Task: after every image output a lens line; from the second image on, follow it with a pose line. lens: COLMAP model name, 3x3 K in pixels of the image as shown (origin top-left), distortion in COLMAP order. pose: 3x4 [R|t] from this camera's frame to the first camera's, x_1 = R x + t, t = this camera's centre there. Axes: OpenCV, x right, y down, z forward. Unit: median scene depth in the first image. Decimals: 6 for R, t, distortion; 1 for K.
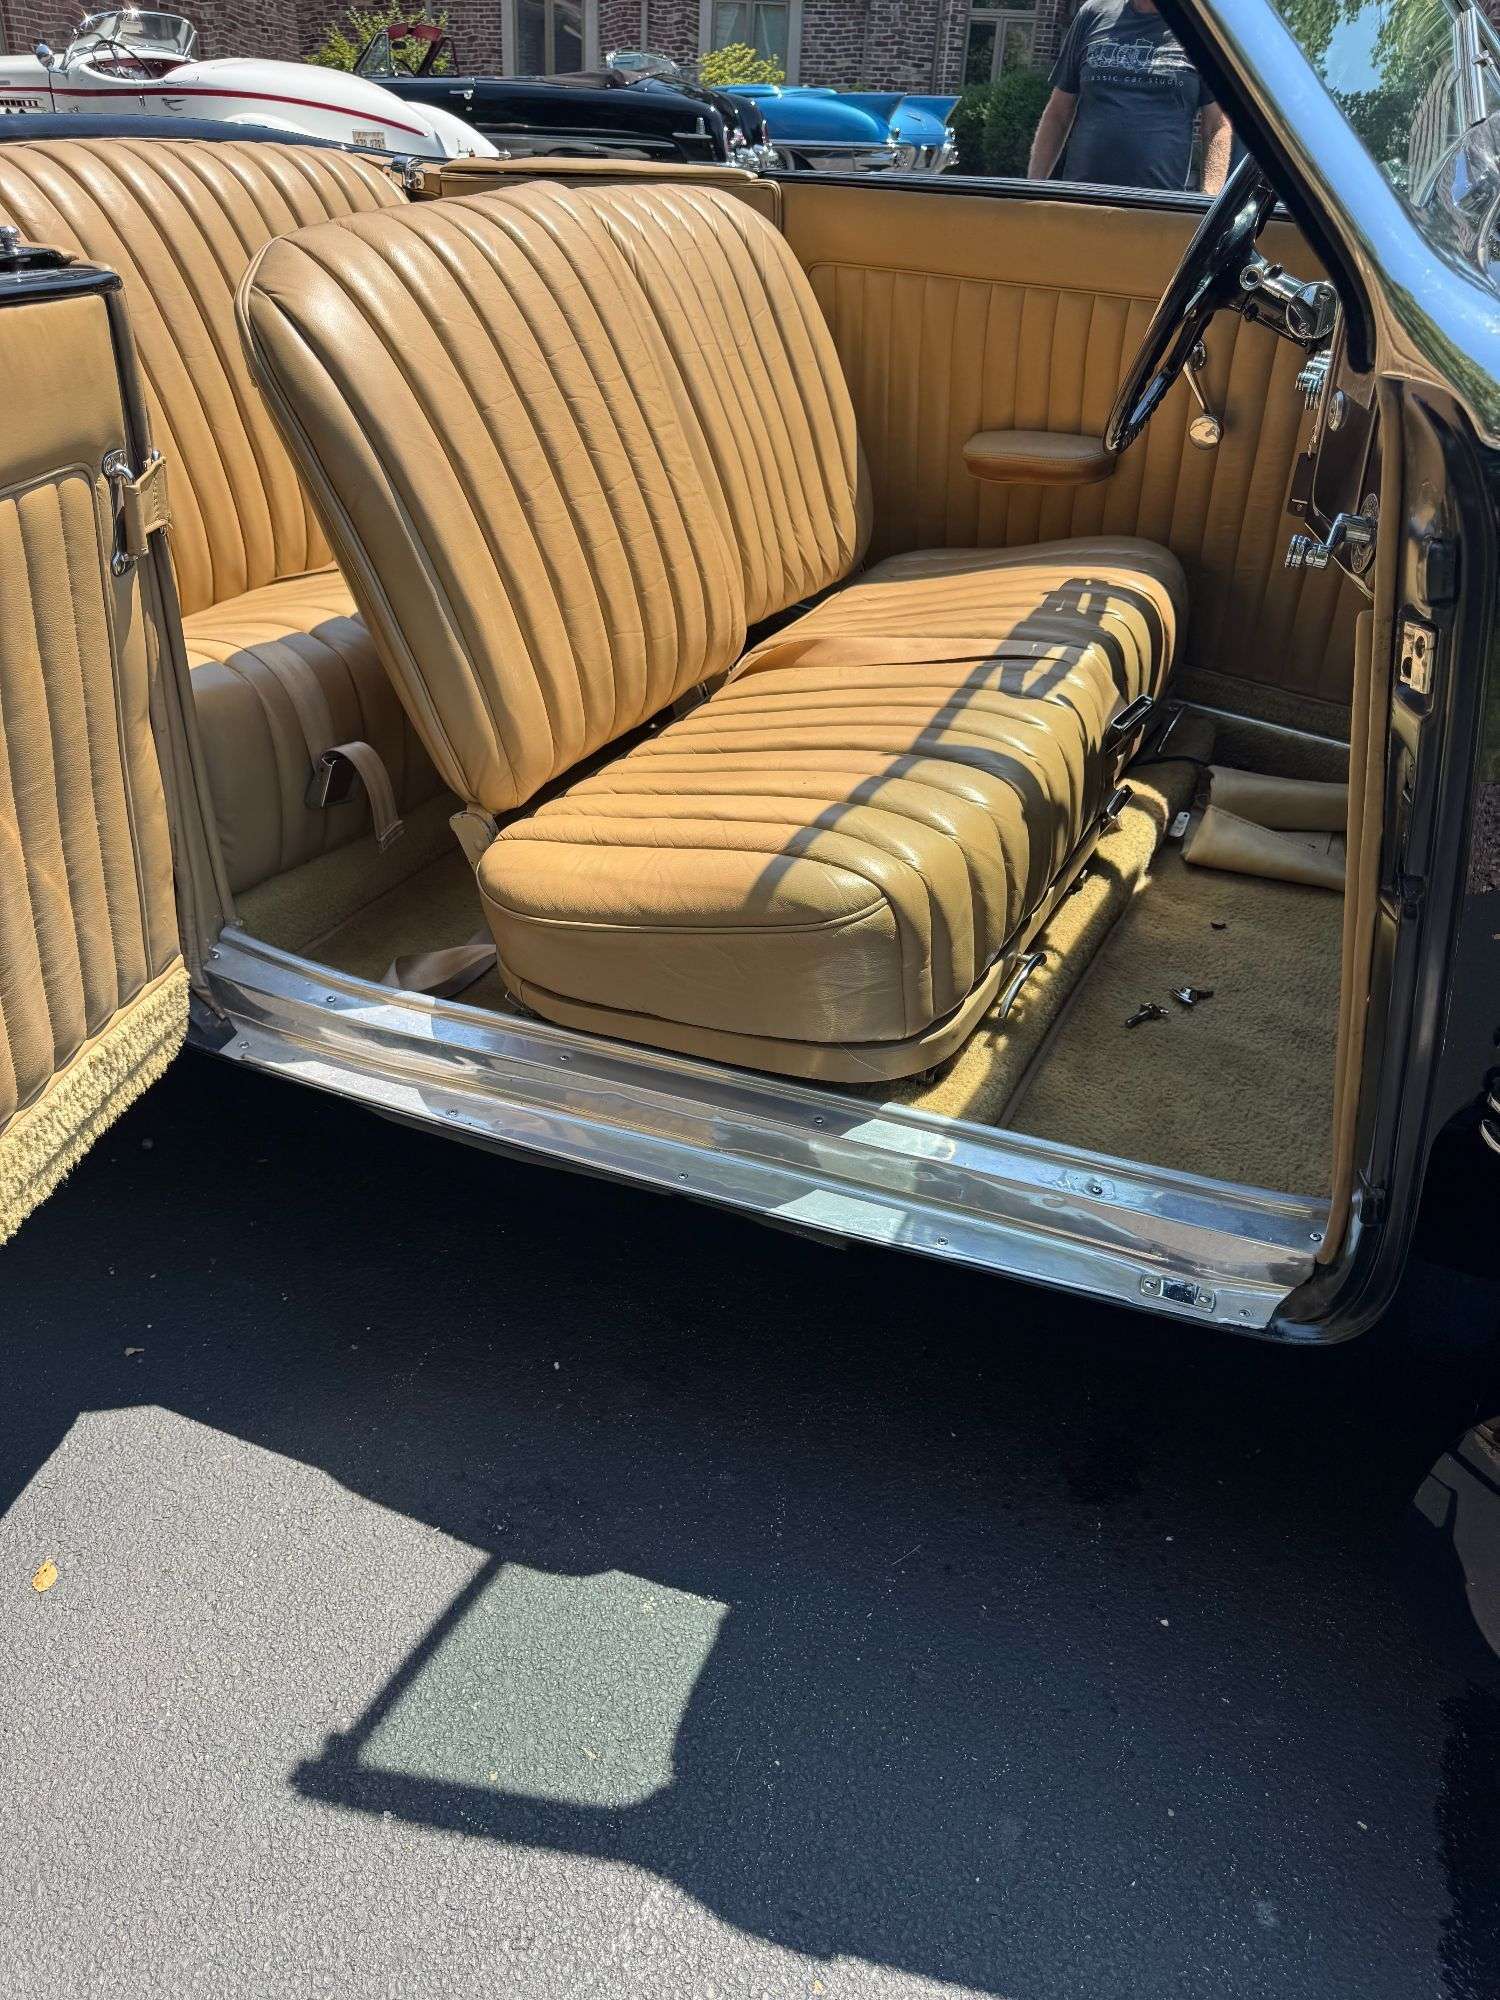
lens RADIAL K [[1486.3, 0, 750.0], [0, 1486.3, 1000.0], [0, 0, 1]] dist [0.062844, -0.108403]
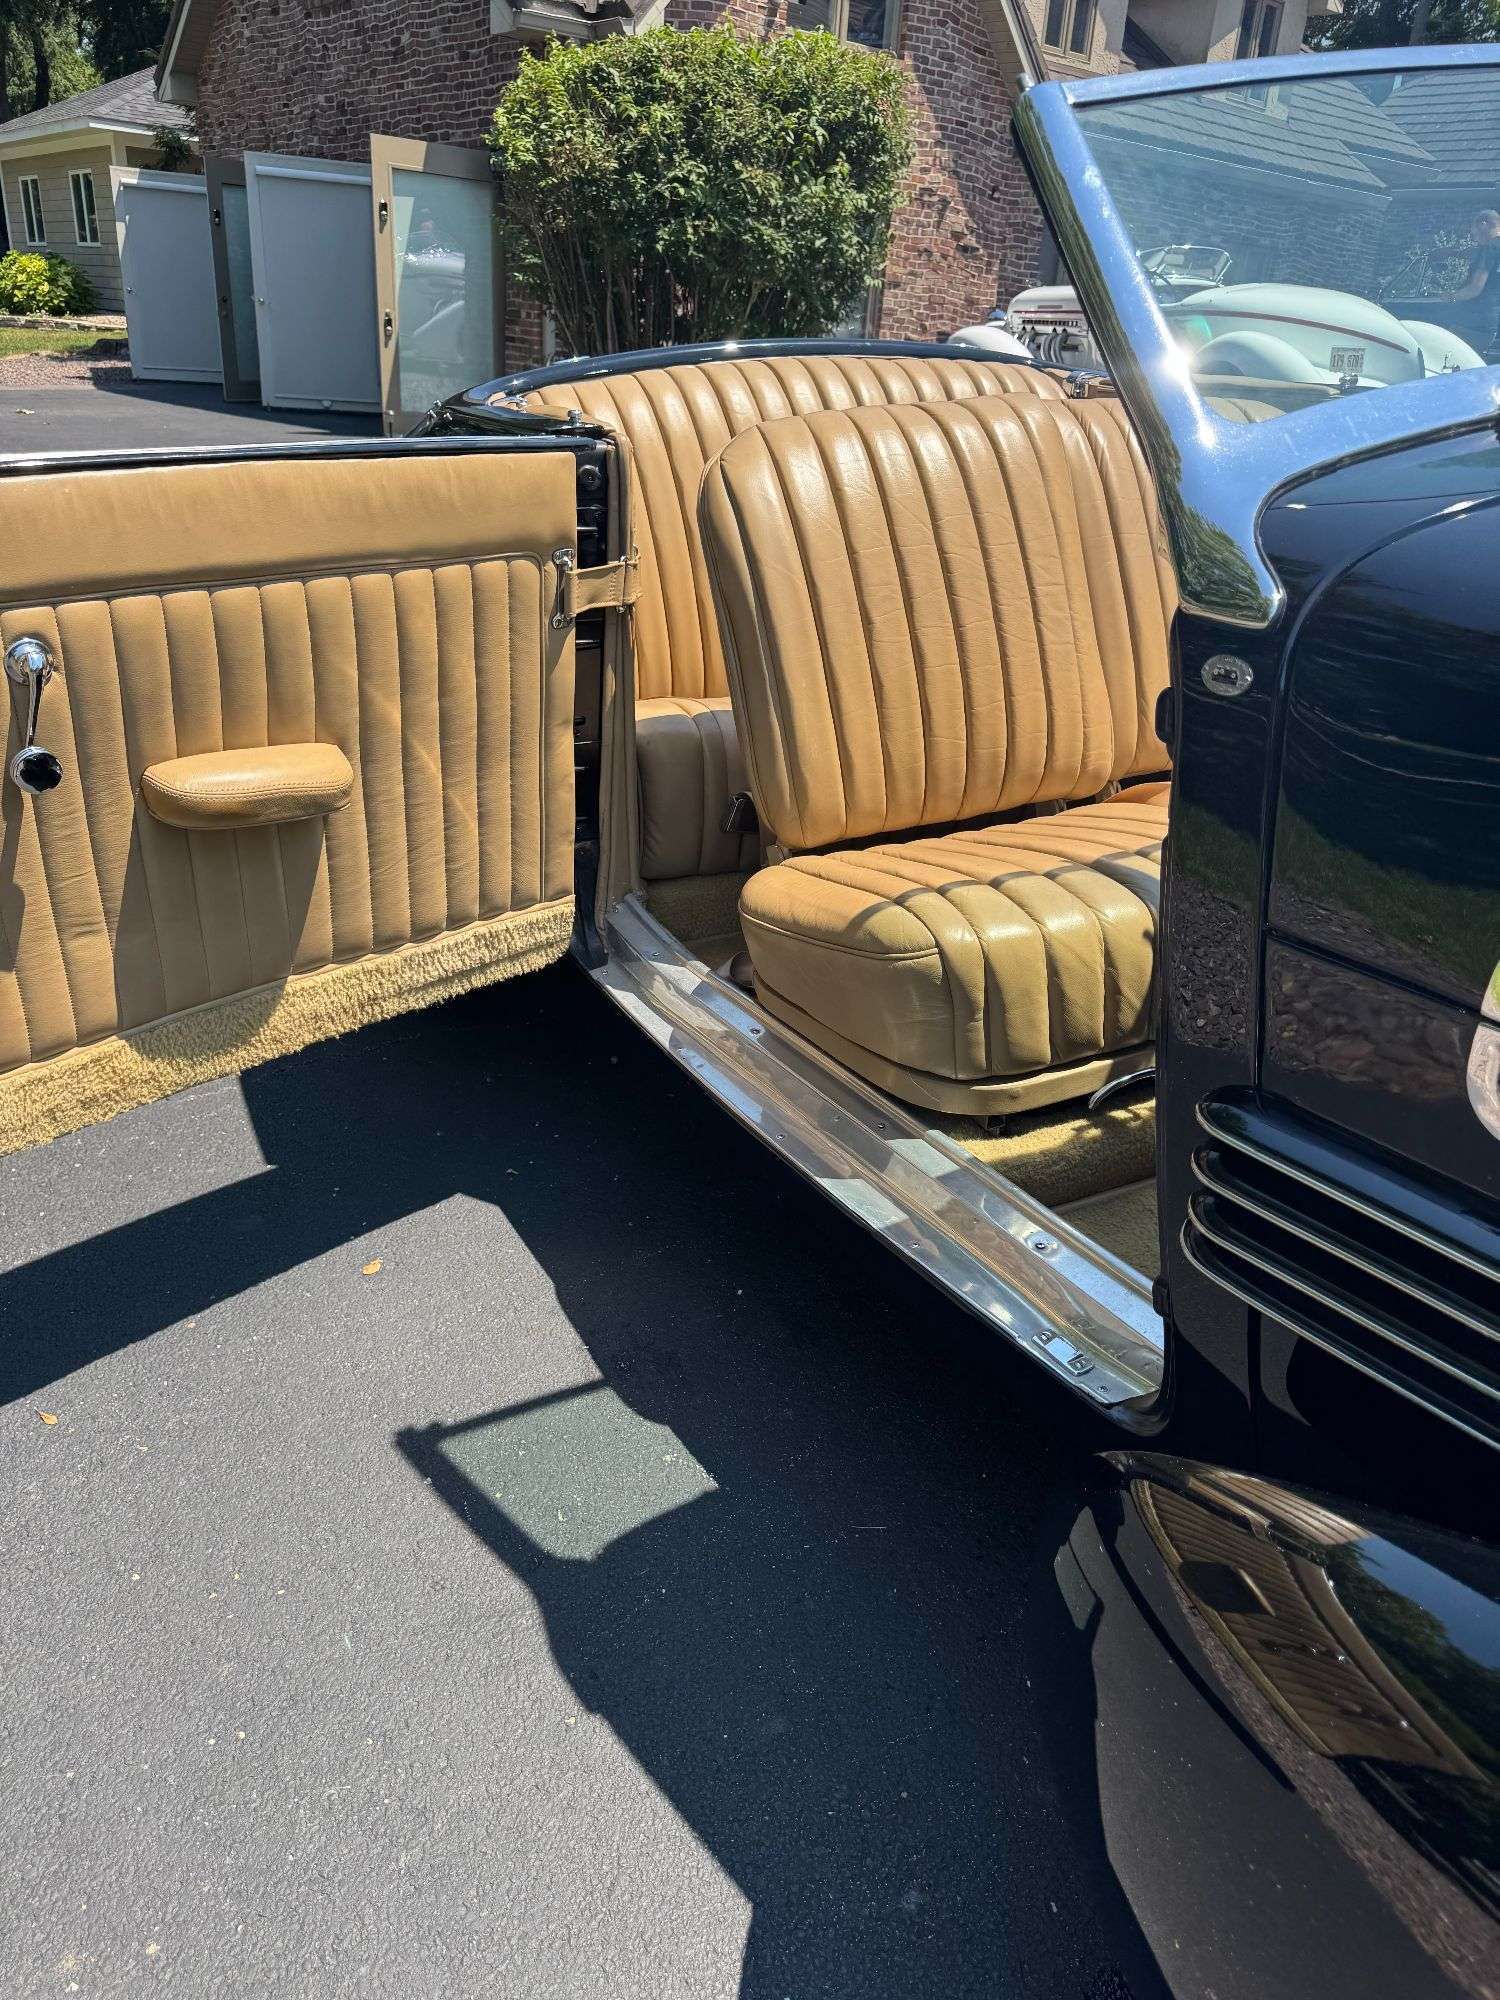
lens RADIAL K [[1444.3, 0, 750.0], [0, 1444.3, 1000.0], [0, 0, 1]] dist [0.072318, -0.061512]
pose [[0.788925, 0.256445, -0.558420, 0.608105], [-0.321332, 0.946772, -0.019182, 0.041759], [0.523778, 0.194572, 0.829336, -0.064113]]
